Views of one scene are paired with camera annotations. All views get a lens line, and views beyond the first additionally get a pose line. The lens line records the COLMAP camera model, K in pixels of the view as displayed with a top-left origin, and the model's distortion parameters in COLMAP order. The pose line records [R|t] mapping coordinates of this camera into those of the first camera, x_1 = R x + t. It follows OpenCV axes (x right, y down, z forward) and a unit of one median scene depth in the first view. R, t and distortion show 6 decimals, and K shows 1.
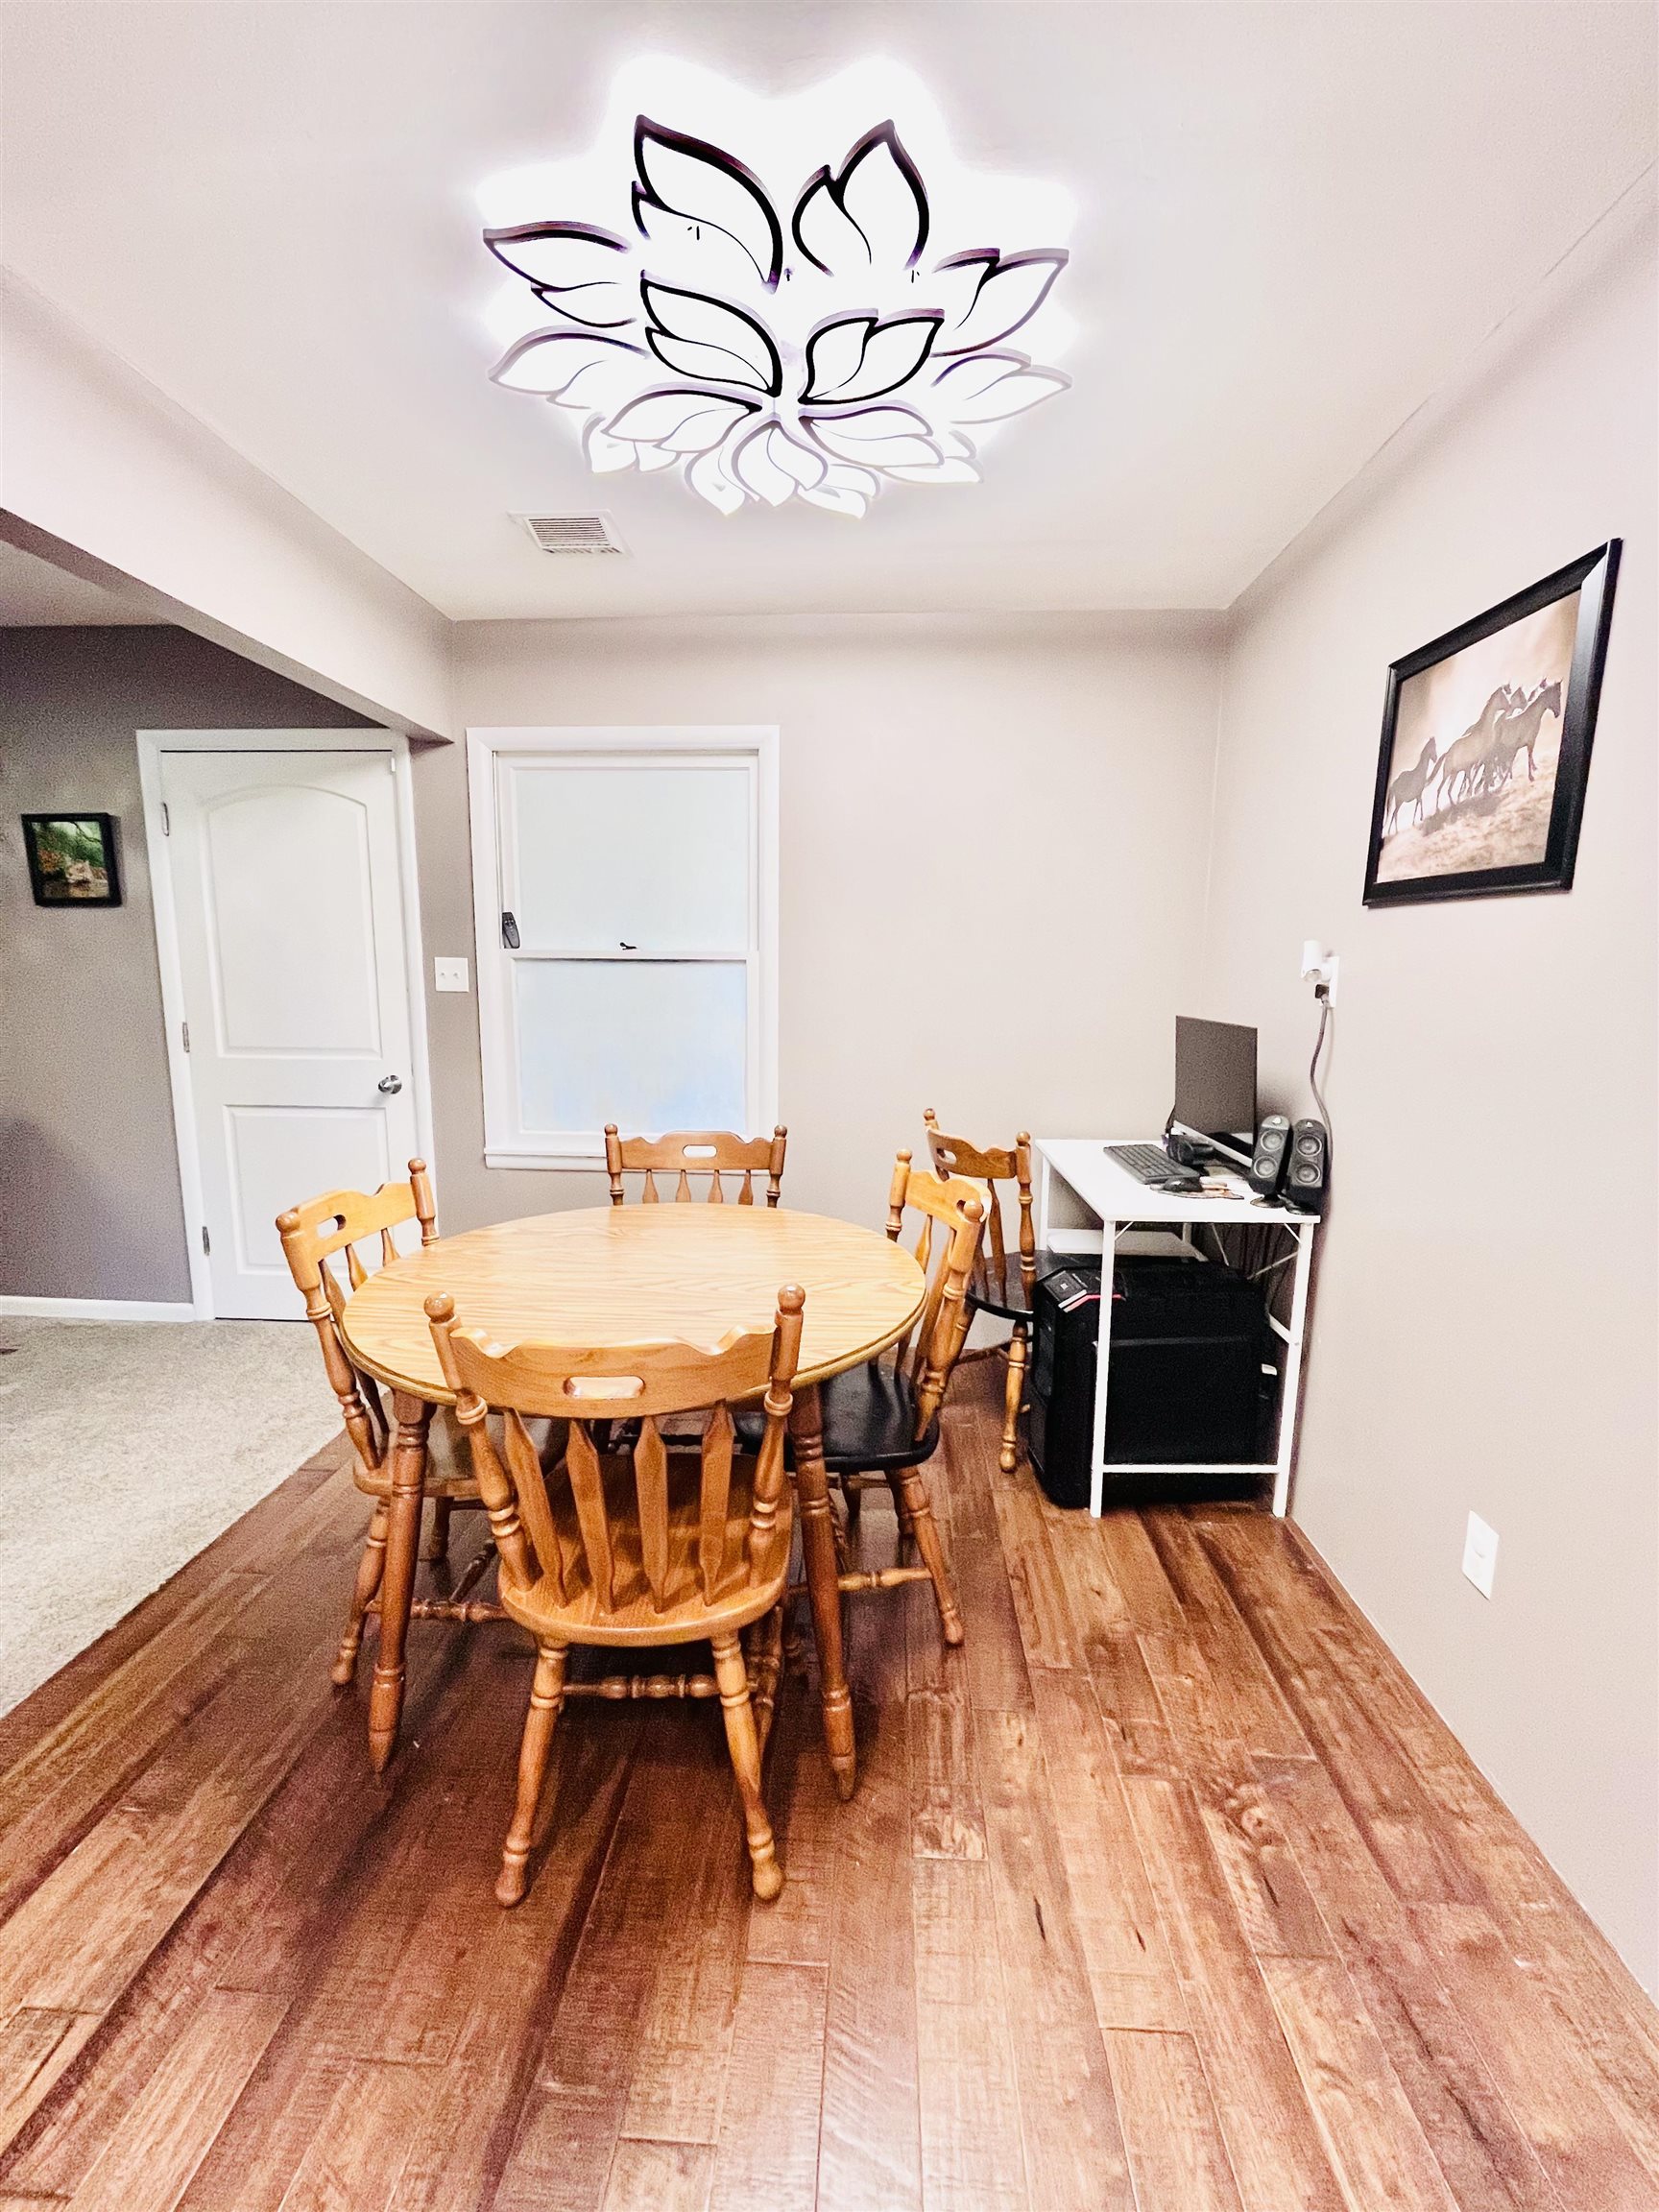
lens RADIAL K [[901.6, 0, 830.6], [0, 901.6, 1105.4], [0, 0, 1]] dist [-0.000191, -0.000800]
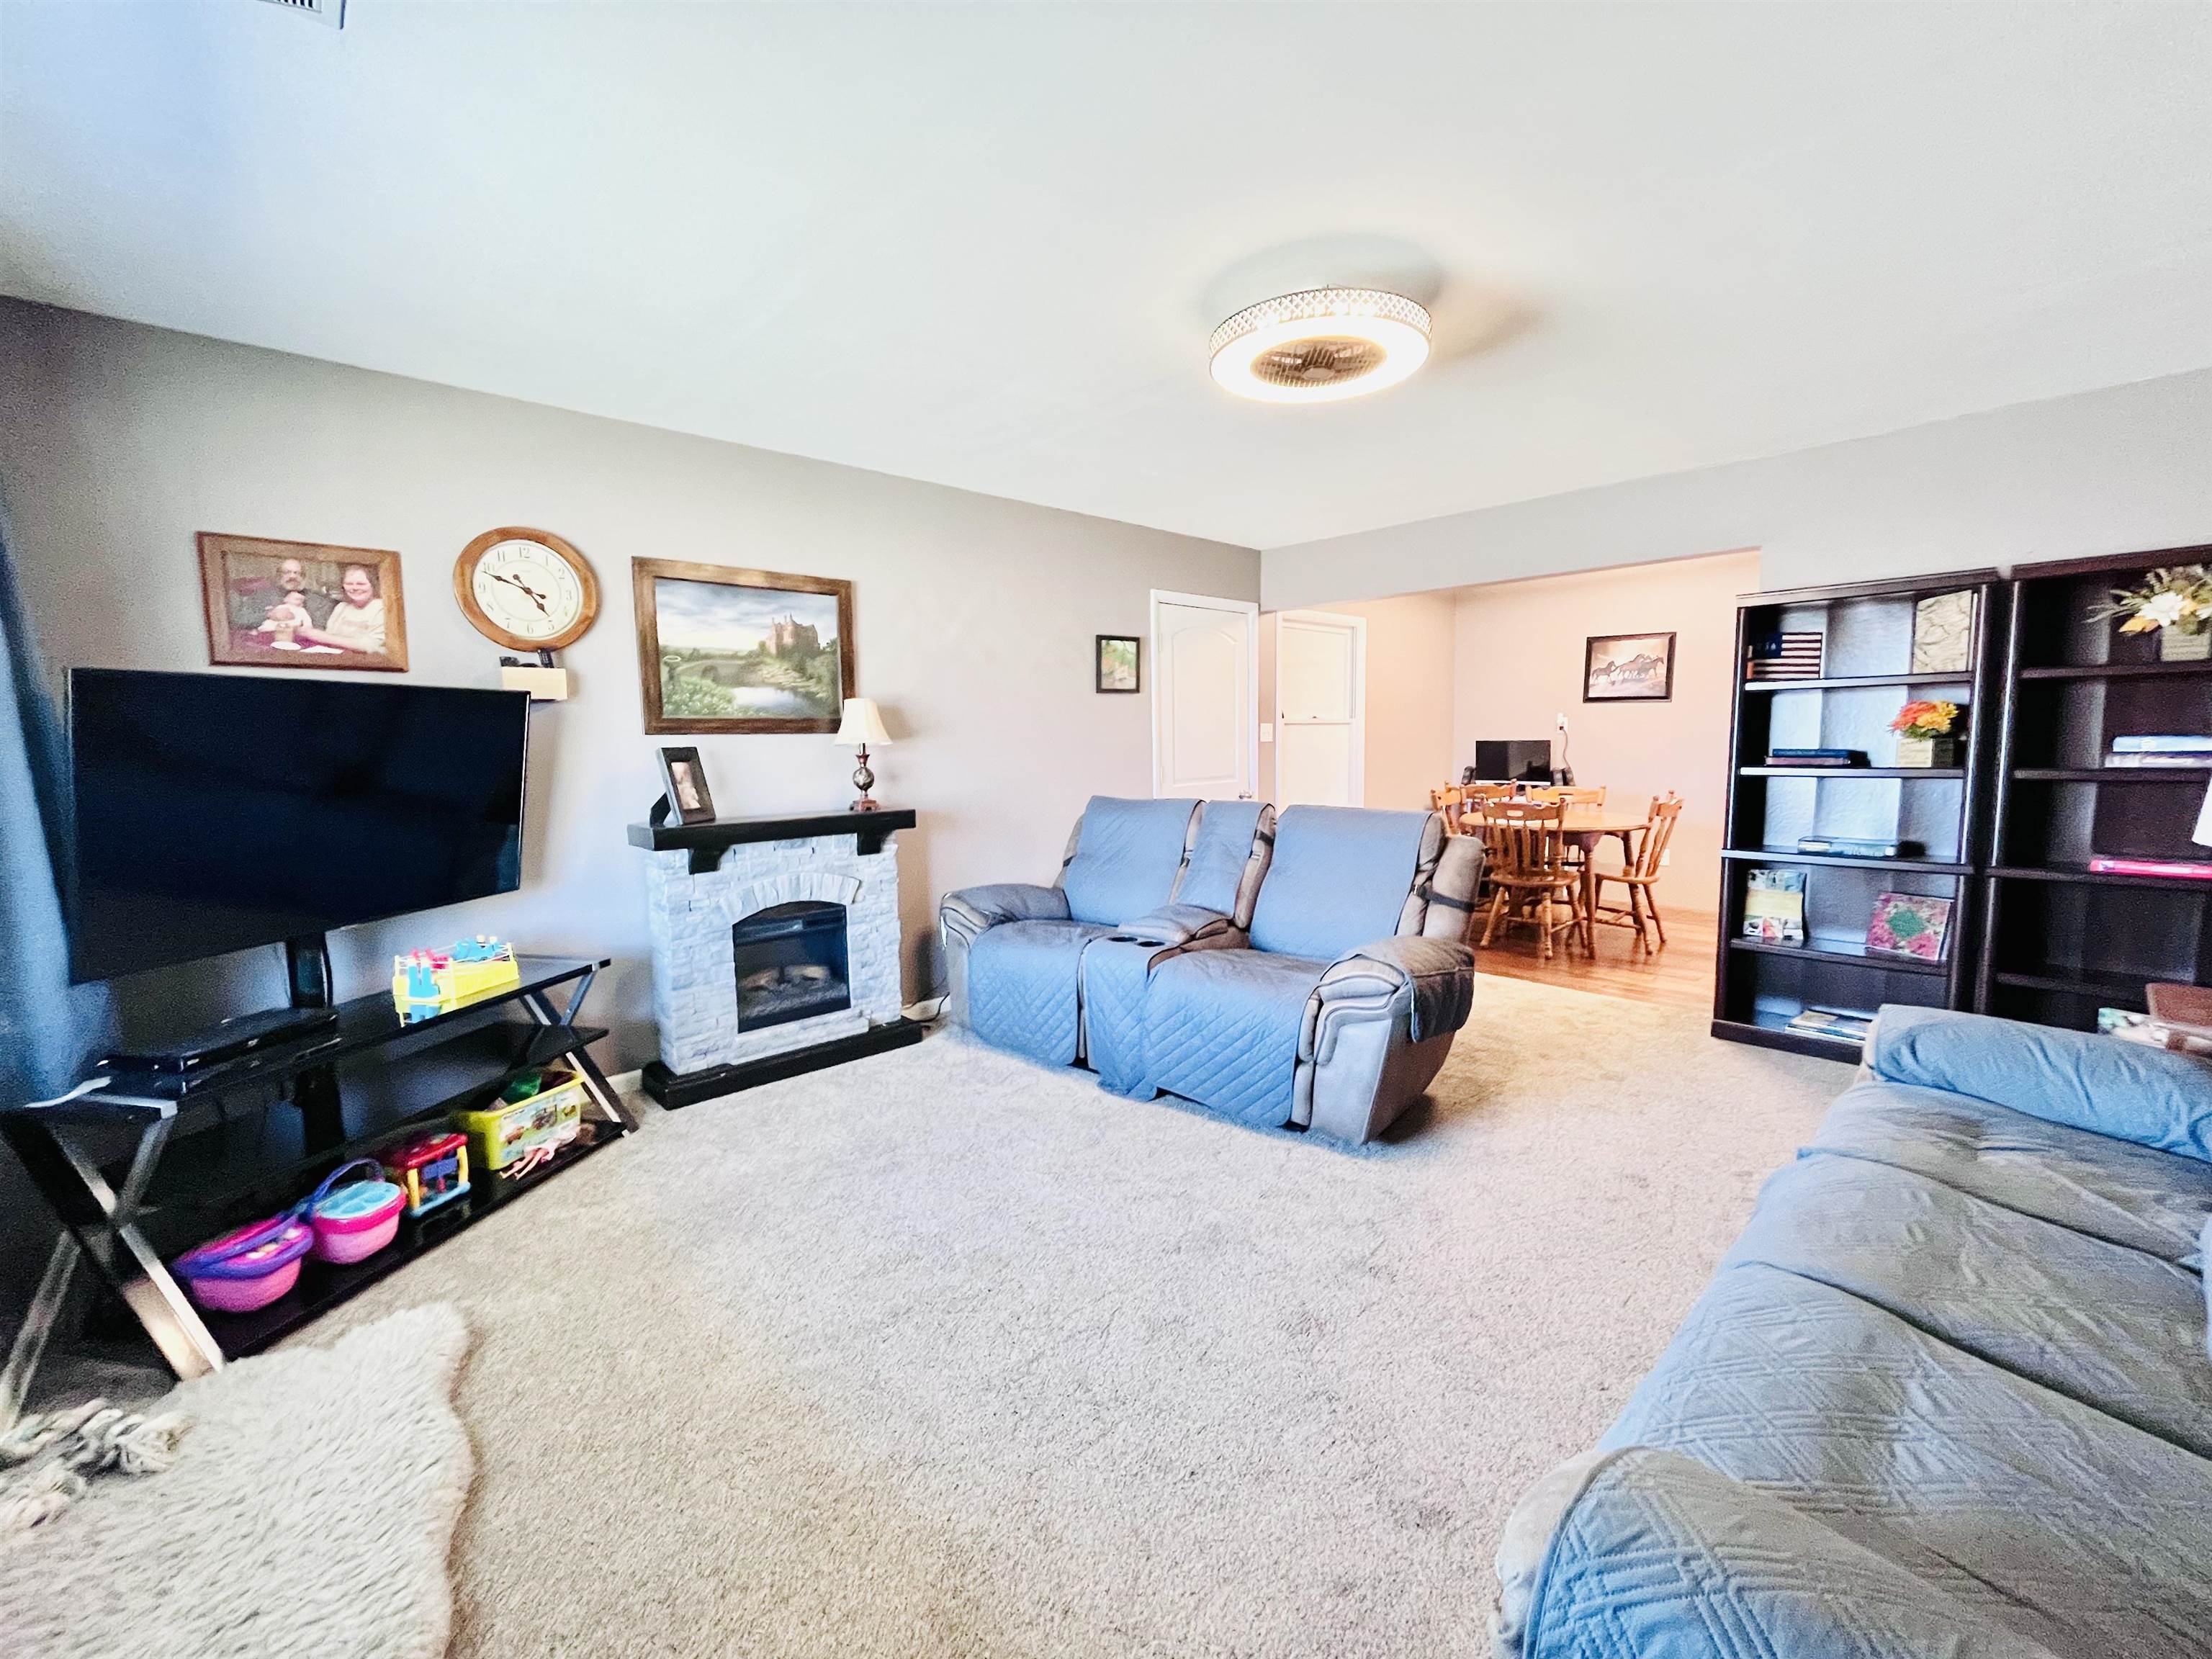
lens RADIAL K [[901.6, 0, 1106.5], [0, 901.6, 827.7], [0, 0, 1]] dist [-0.000191, -0.000800]
pose [[0.697552, -0.090633, 0.710779, -2.071724], [0.135241, 0.990792, -0.006387, 0.016786], [-0.703655, 0.100581, 0.703386, -0.062267]]
